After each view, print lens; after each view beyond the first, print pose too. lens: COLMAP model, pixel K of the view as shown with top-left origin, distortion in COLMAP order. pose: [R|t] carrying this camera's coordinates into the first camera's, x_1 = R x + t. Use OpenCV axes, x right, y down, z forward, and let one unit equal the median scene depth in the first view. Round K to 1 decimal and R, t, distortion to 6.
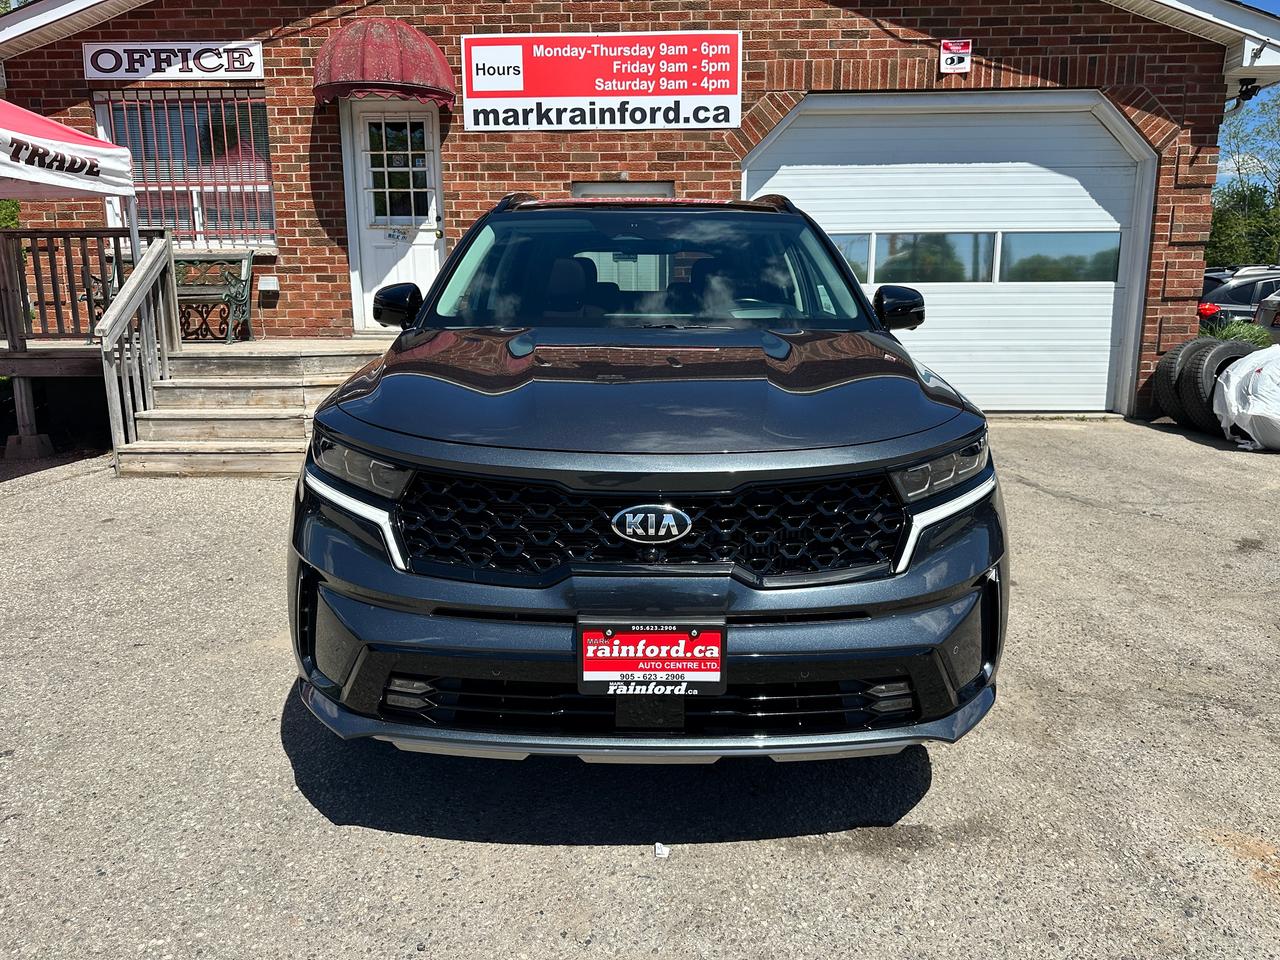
lens RADIAL K [[894.2, 0, 640.3], [0, 894.2, 459.2], [0, 0, 1]] dist [0.040802, -0.046961]
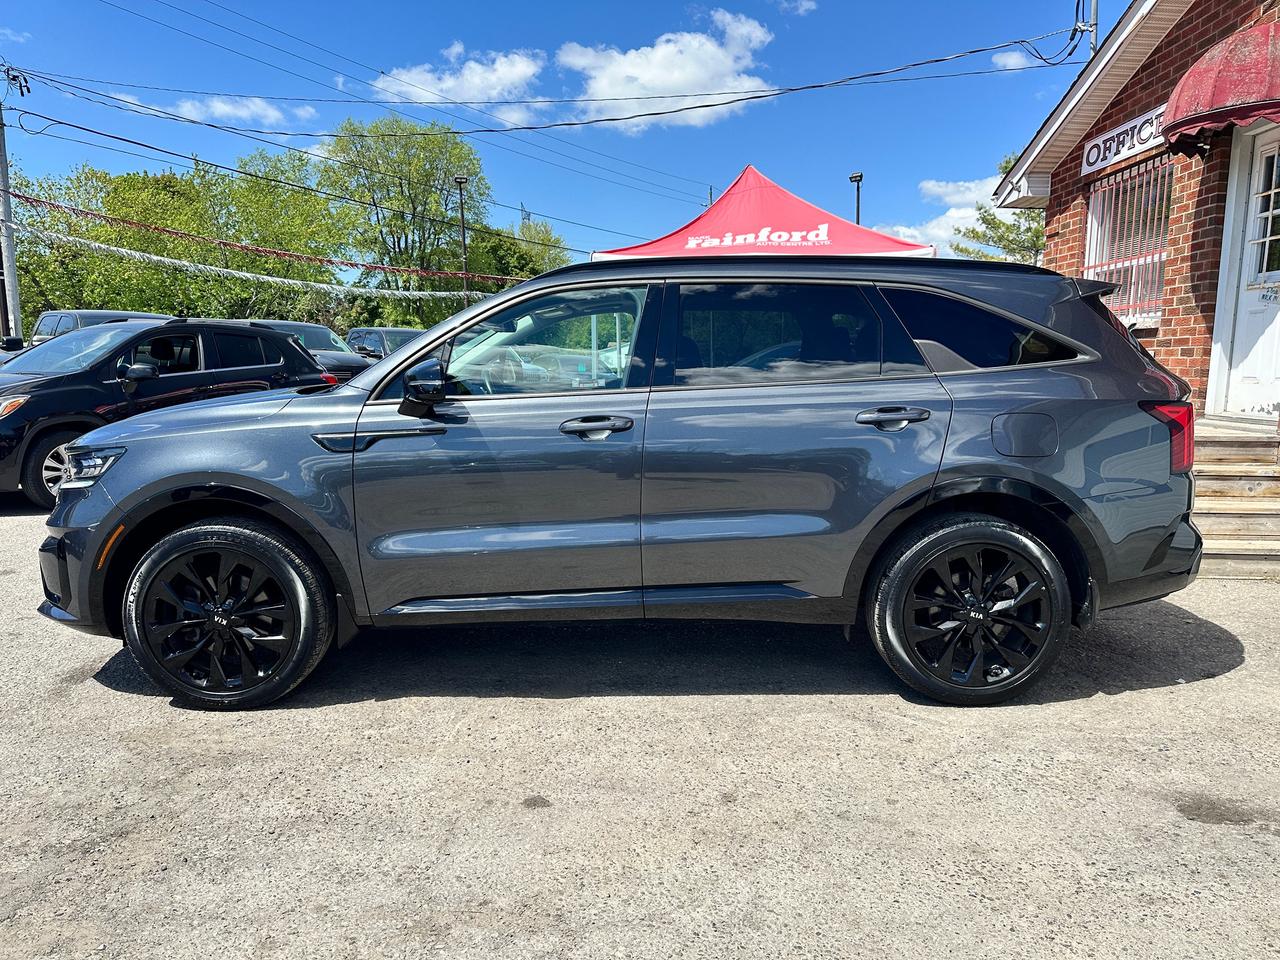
lens RADIAL K [[875.7, 0, 640.0], [0, 875.7, 480.0], [0, 0, 1]] dist [0.000247, -0.000254]
pose [[0.040089, 0.139029, -0.989477, 1.000253], [-0.194292, 0.972456, 0.128765, -0.188819], [0.980124, 0.187085, 0.065997, 0.970314]]
